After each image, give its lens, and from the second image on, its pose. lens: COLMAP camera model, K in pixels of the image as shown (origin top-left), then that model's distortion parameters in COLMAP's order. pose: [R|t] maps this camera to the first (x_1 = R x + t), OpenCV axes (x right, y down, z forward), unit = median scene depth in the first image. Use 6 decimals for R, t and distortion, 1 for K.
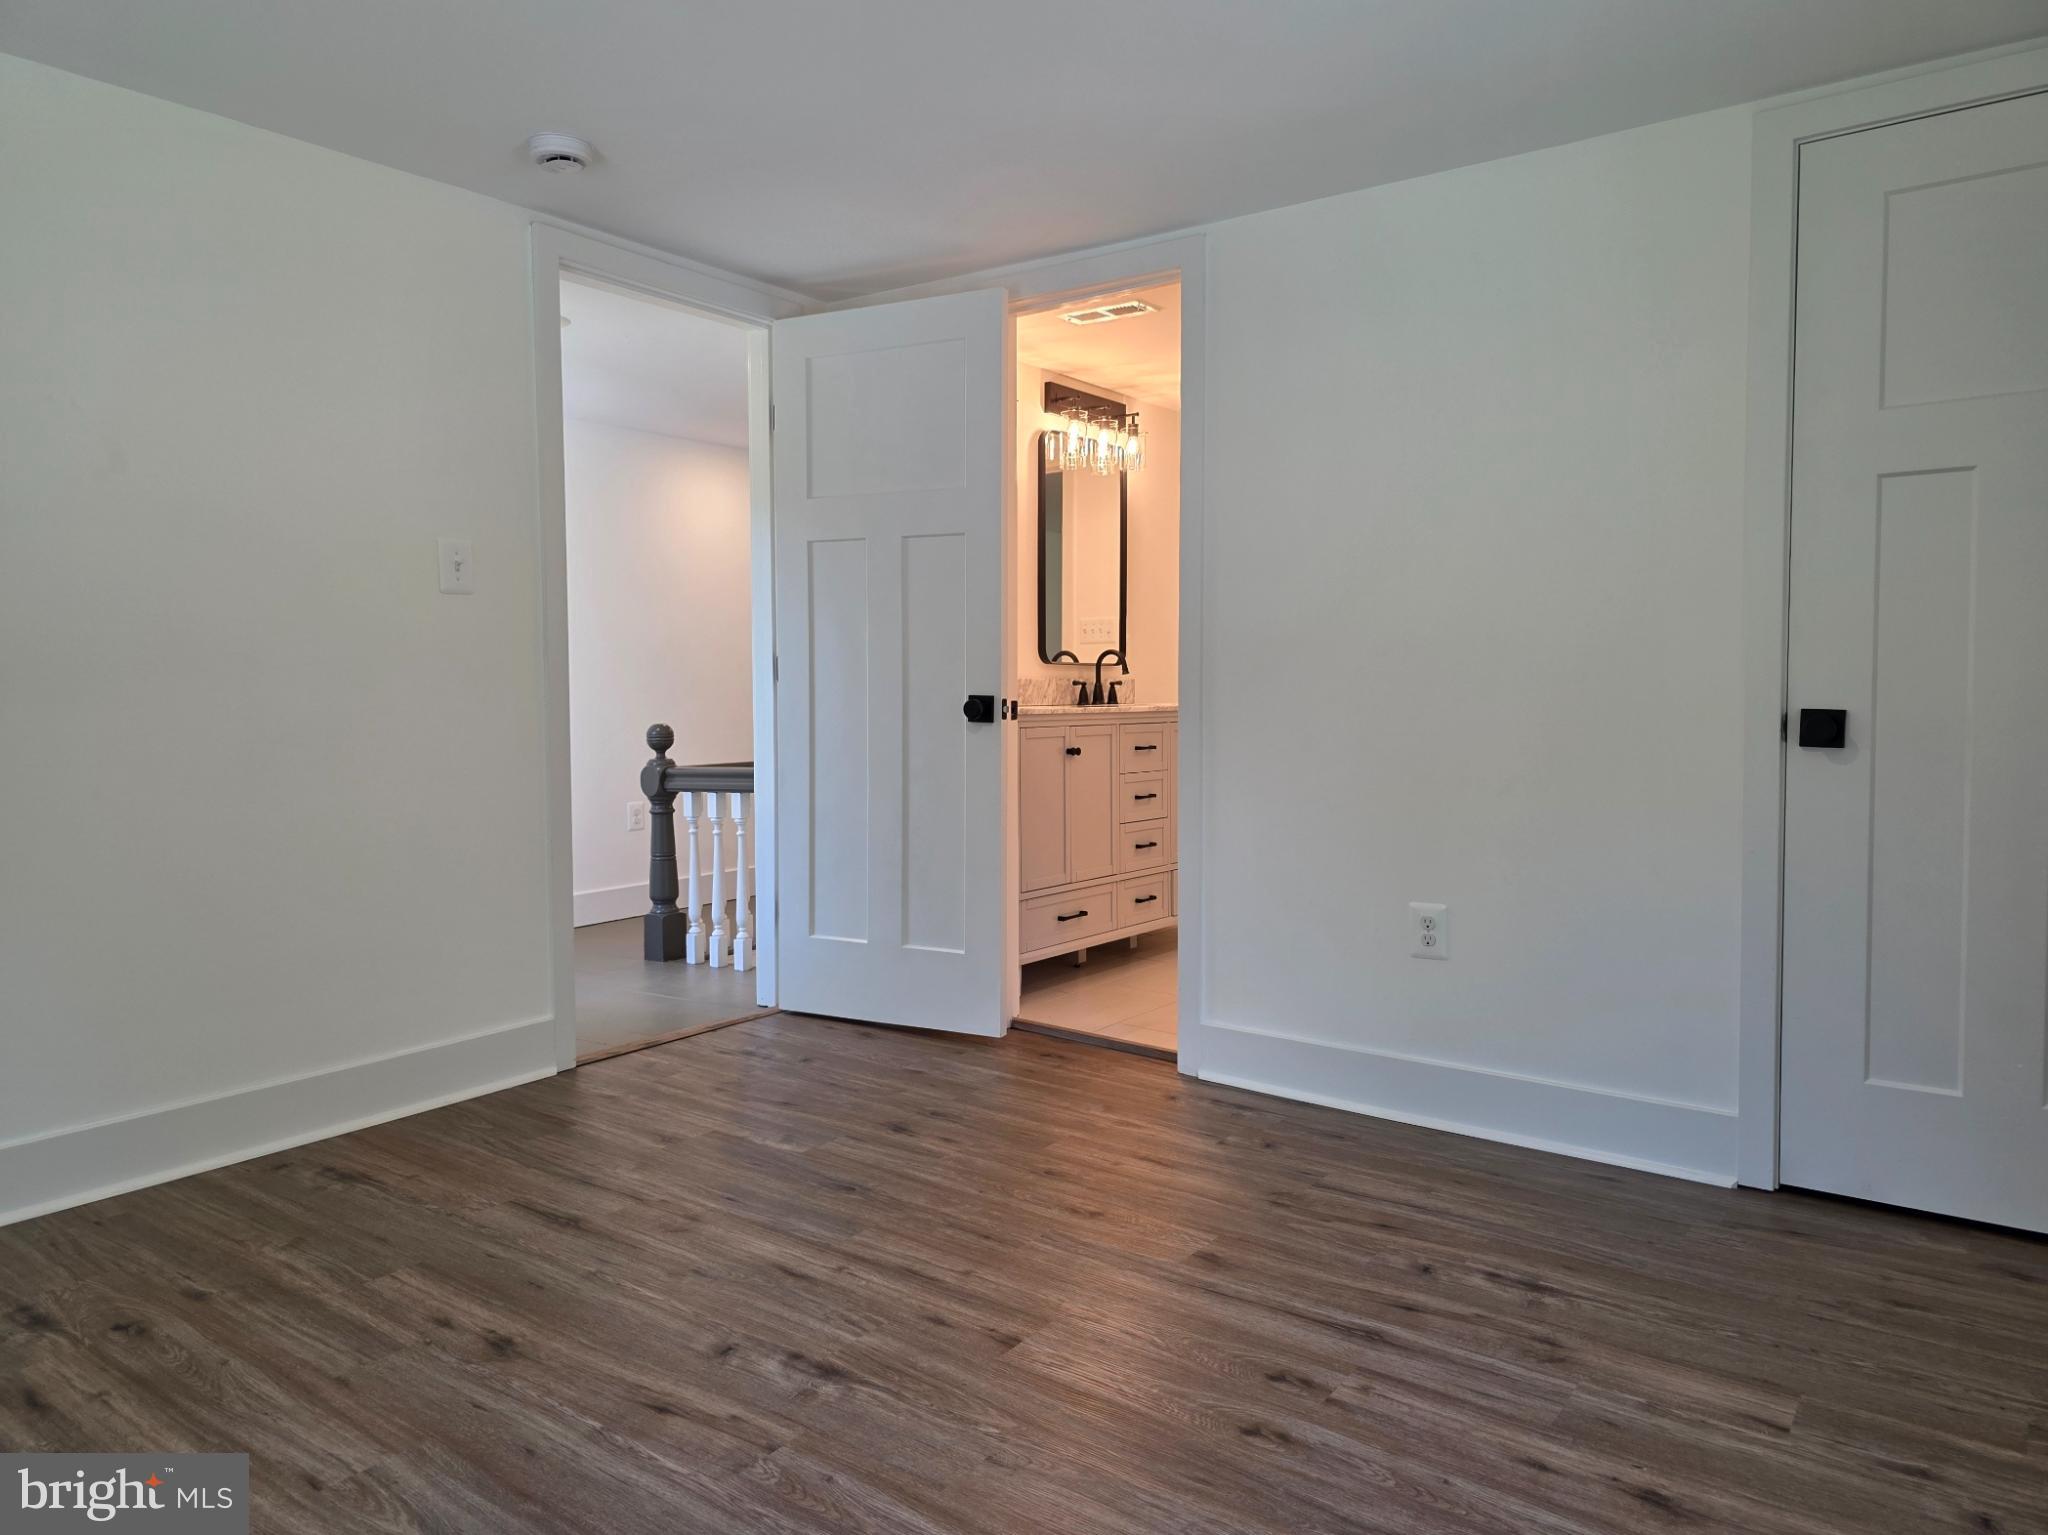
lens RADIAL K [[1389.3, 0, 1024.6], [0, 1389.3, 774.8], [0, 0, 1]] dist [0.044621, -0.039003]
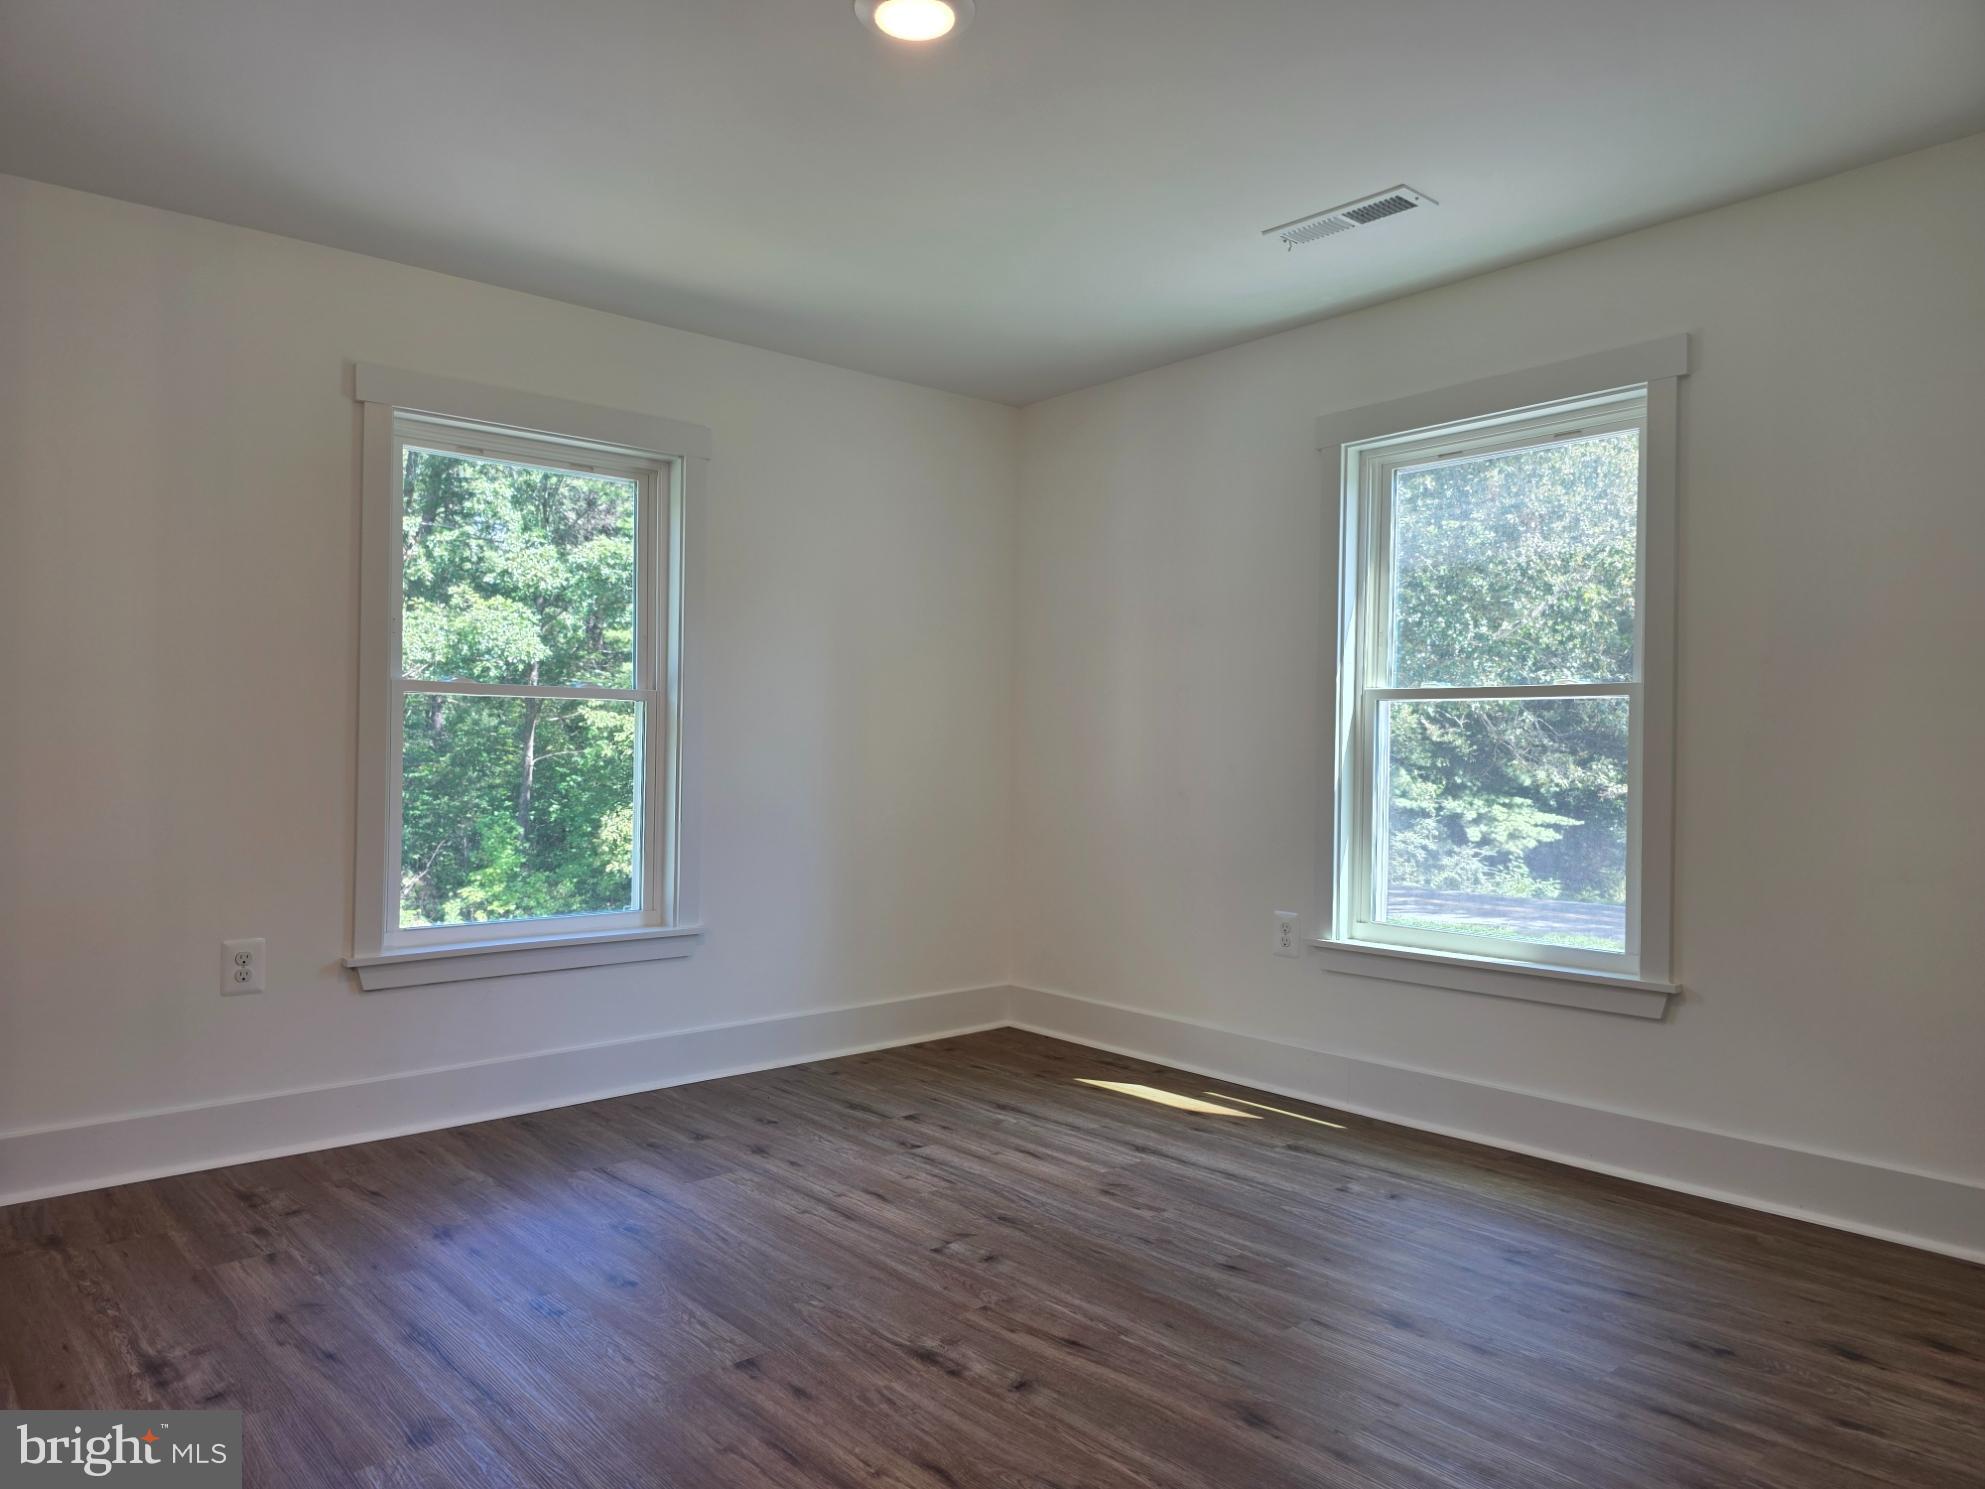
lens RADIAL K [[1346.5, 0, 991.1], [0, 1346.5, 753.5], [0, 0, 1]] dist [0.044621, -0.039003]
pose [[-0.976166, -0.008313, 0.216866, -0.391905], [0.005226, 0.998076, 0.061783, -0.095175], [-0.216962, 0.061444, -0.974244, 1.887119]]
